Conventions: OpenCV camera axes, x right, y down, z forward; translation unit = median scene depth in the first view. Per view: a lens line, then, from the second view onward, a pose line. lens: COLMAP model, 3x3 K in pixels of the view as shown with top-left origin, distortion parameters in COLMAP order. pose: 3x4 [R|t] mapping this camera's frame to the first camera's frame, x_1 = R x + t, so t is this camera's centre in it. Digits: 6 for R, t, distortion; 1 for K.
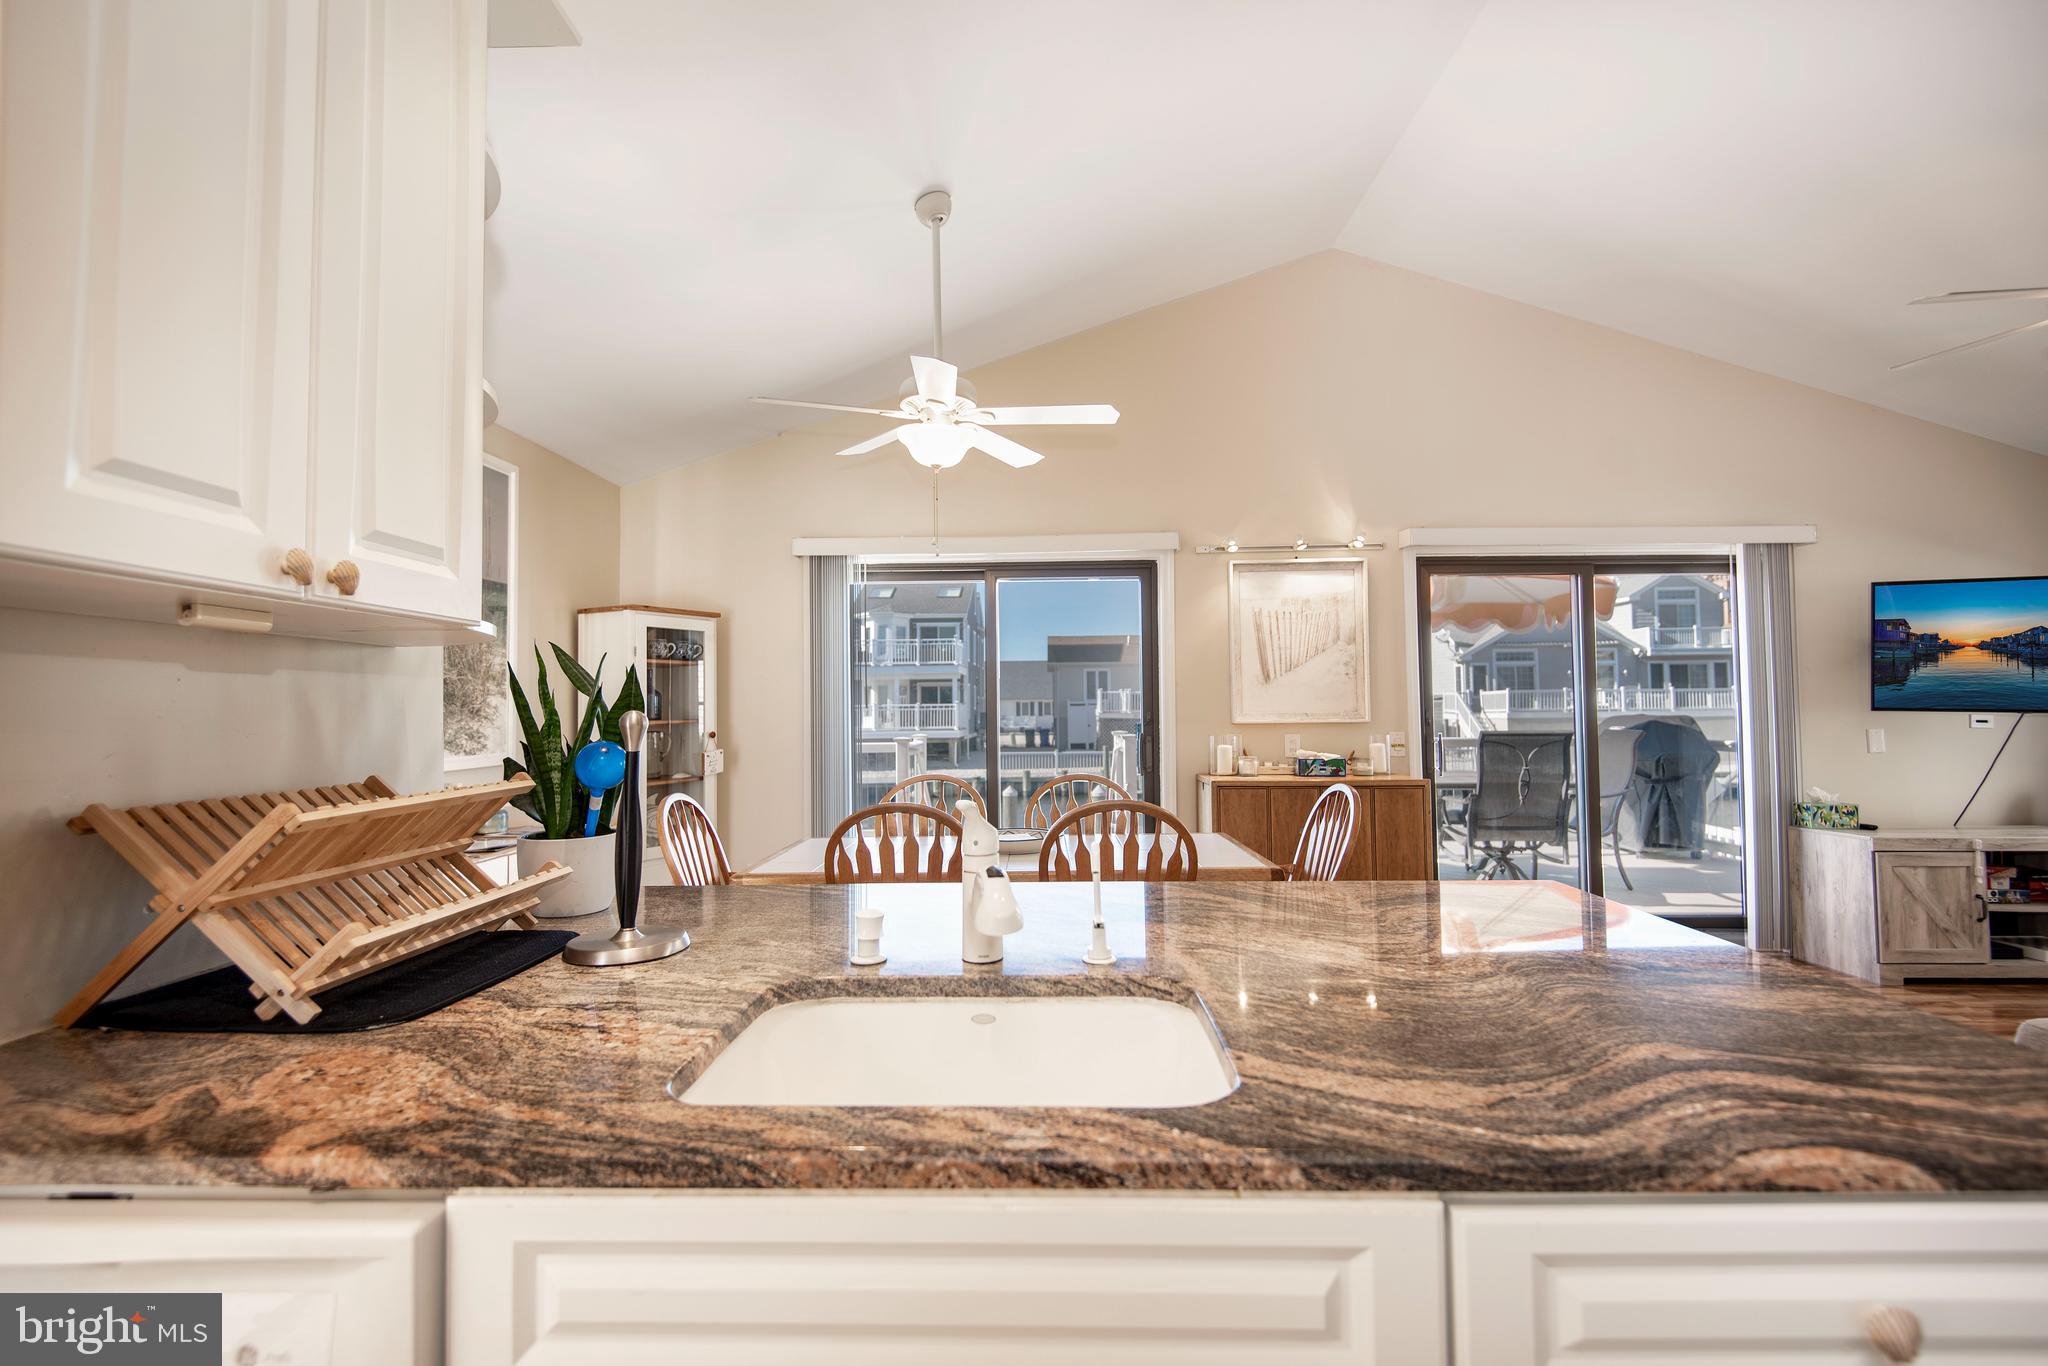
lens RADIAL K [[933.7, 0, 997.6], [0, 933.7, 665.2], [0, 0, 1]] dist [0.031566, -0.019246]
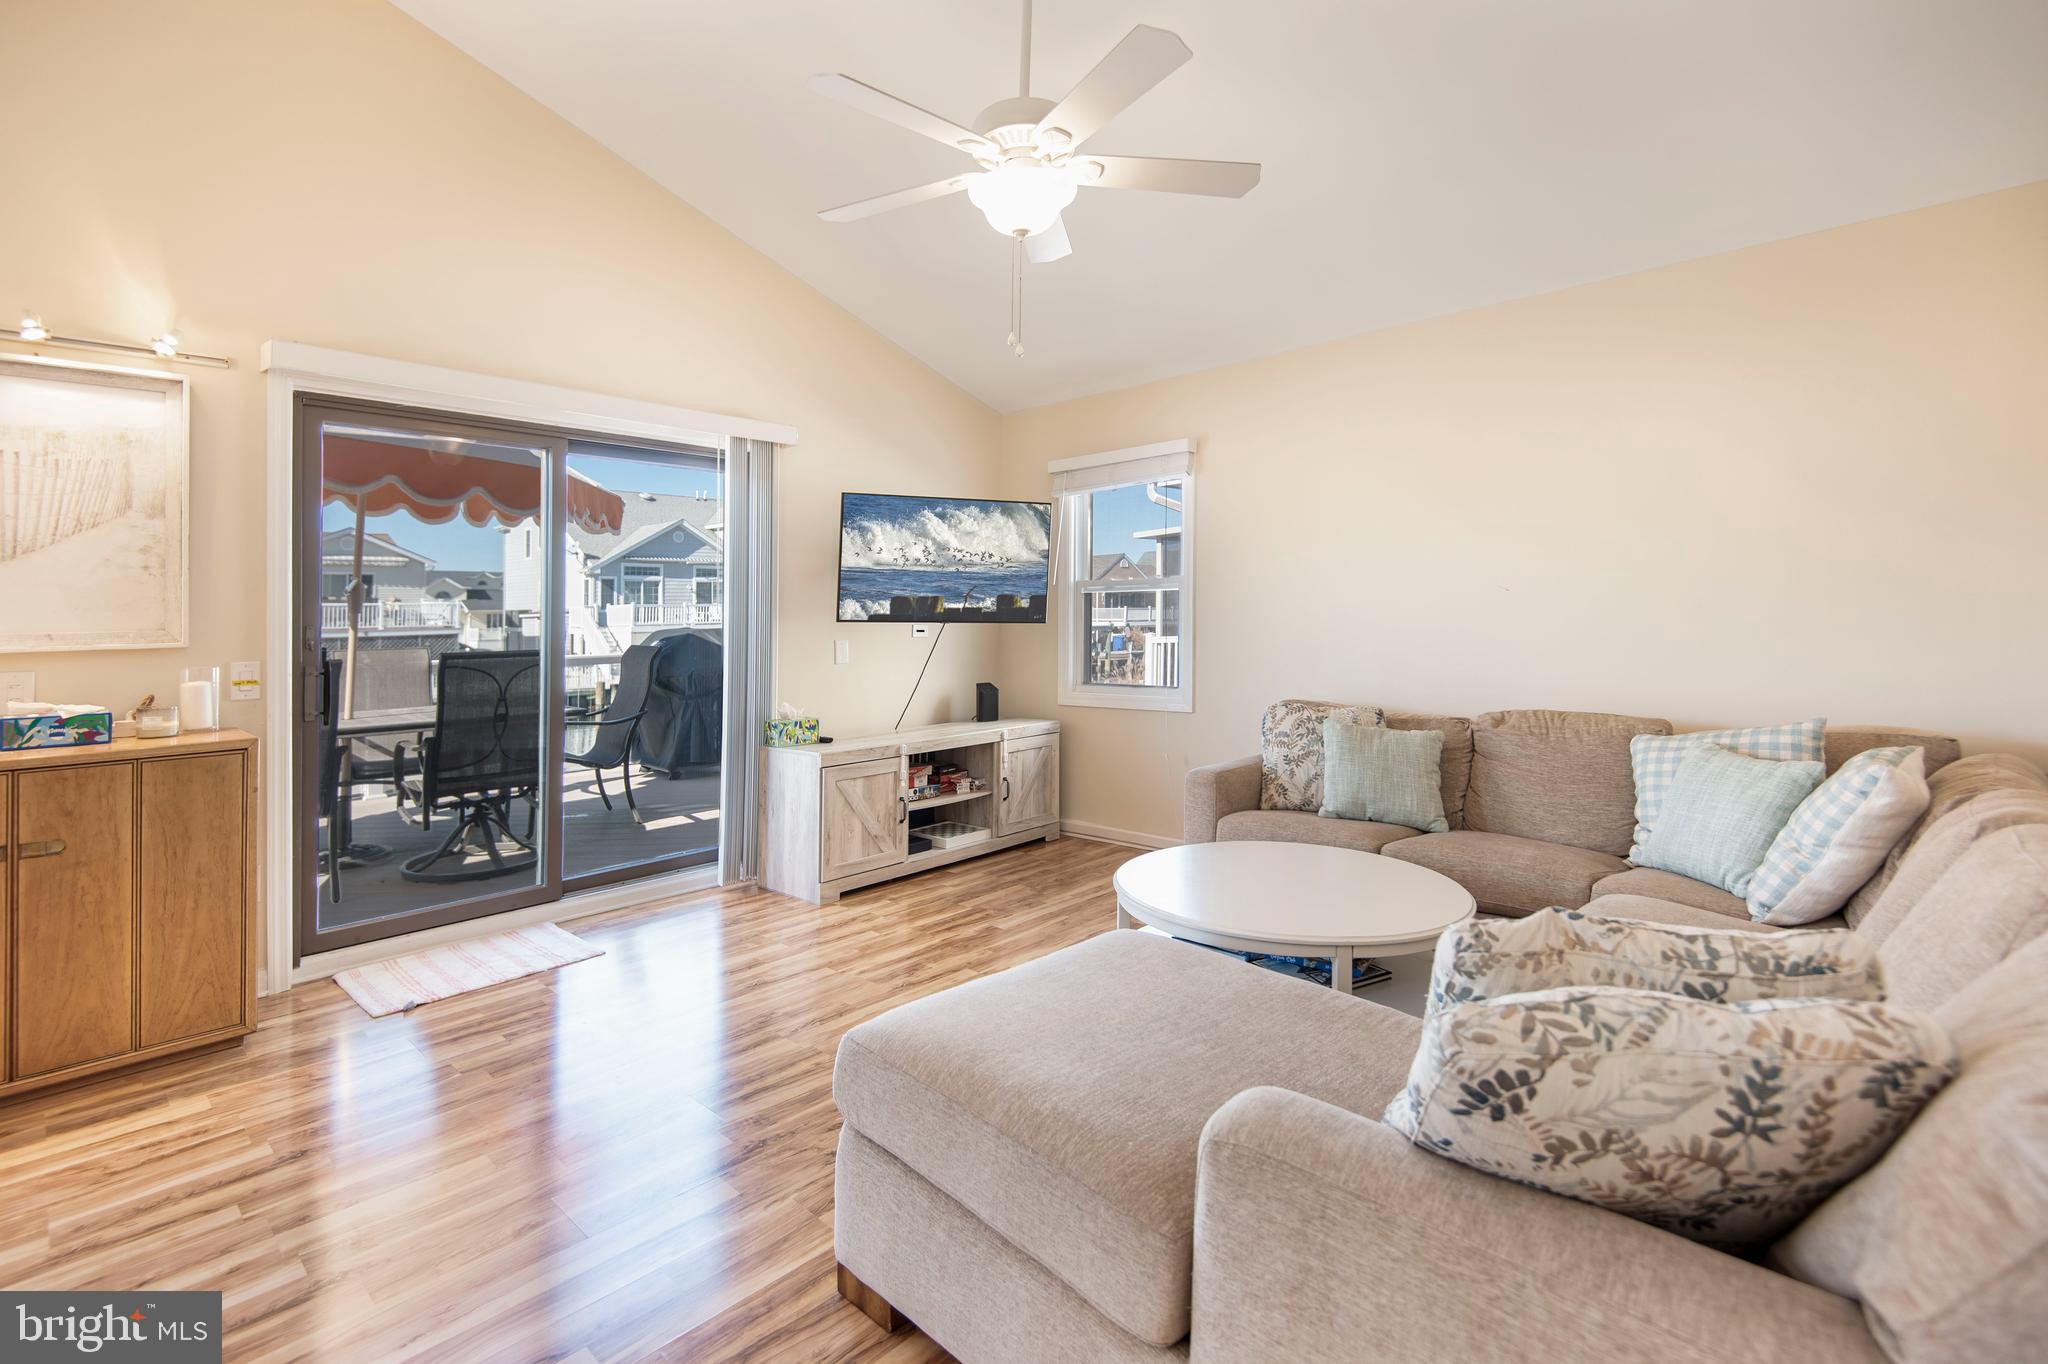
lens RADIAL K [[933.7, 0, 997.6], [0, 933.7, 664.2], [0, 0, 1]] dist [0.031566, -0.019246]
pose [[0.674722, -0.040596, 0.736955, 0.335521], [-0.025115, 0.996645, 0.077896, 0.011864], [-0.737645, -0.071067, 0.671439, 0.223620]]
